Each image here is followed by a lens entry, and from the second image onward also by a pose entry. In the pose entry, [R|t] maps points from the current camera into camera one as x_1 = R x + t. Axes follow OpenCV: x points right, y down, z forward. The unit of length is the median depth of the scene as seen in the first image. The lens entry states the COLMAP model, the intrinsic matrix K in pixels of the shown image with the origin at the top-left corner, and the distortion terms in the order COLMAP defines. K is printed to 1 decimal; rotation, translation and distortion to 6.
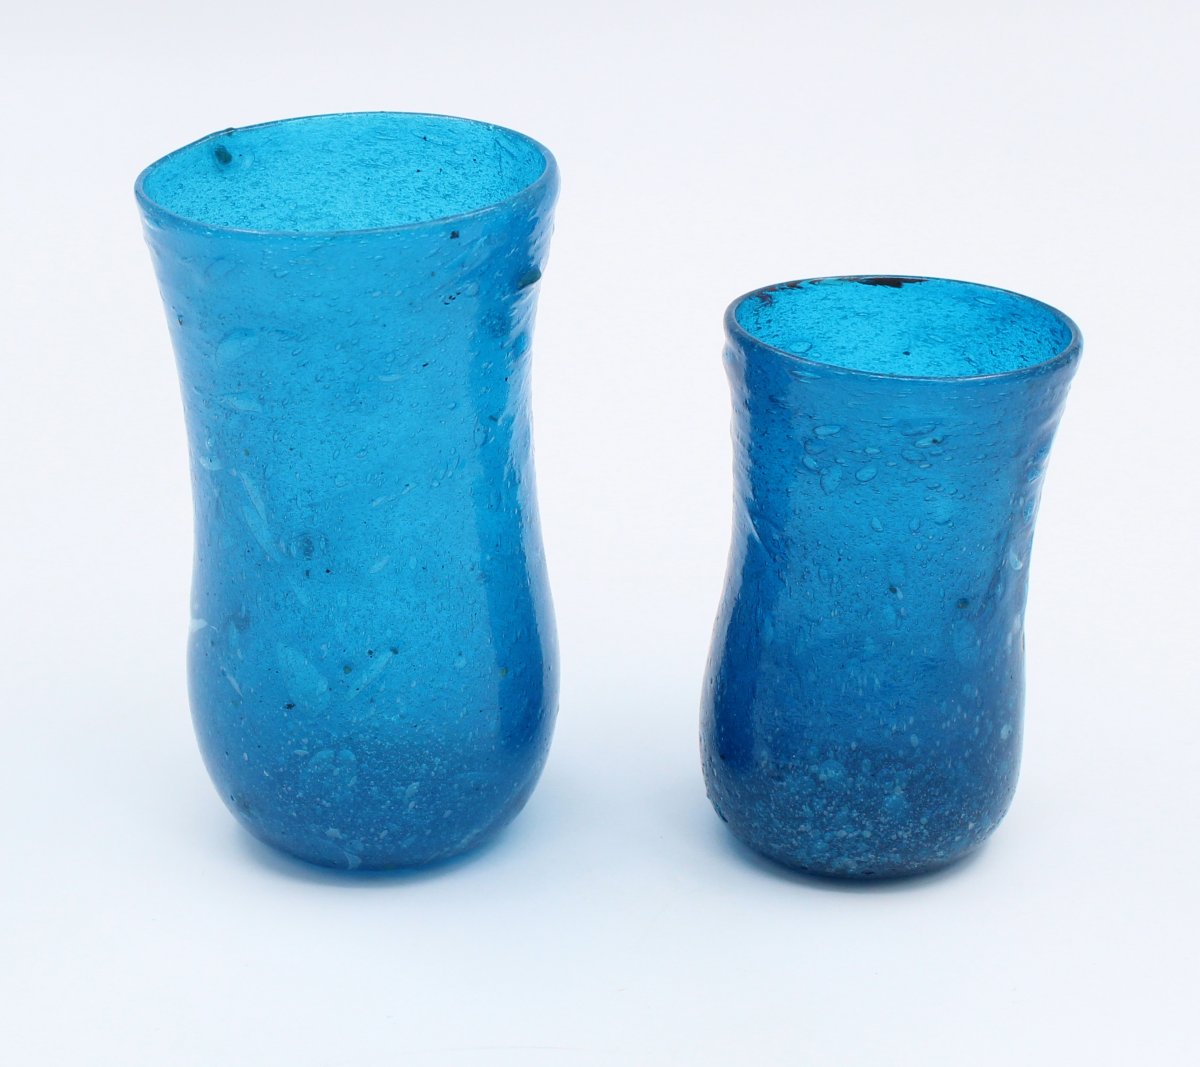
lens RADIAL K [[2077.3, 0, 600.0], [0, 2077.3, 533.5], [0, 0, 1]] dist [-0.058345, -0.007553]
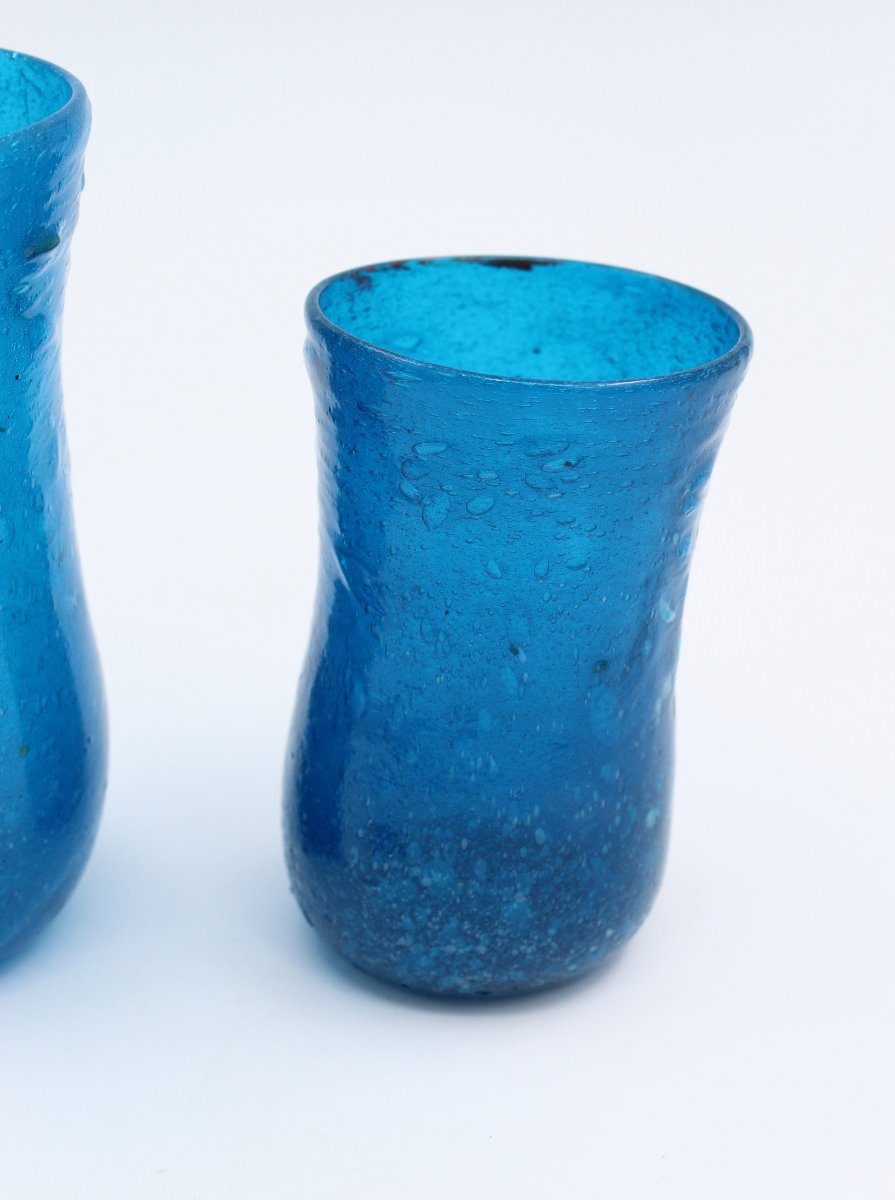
lens RADIAL K [[1909.3, 0, 447.5], [0, 1909.3, 600.0], [0, 0, 1]] dist [-0.013411, -0.003985]
pose [[0.995684, 0.002049, 0.092787, 0.046608], [-0.005790, 0.999180, 0.040071, -0.020376], [-0.092629, -0.040435, 0.994879, 0.269096]]
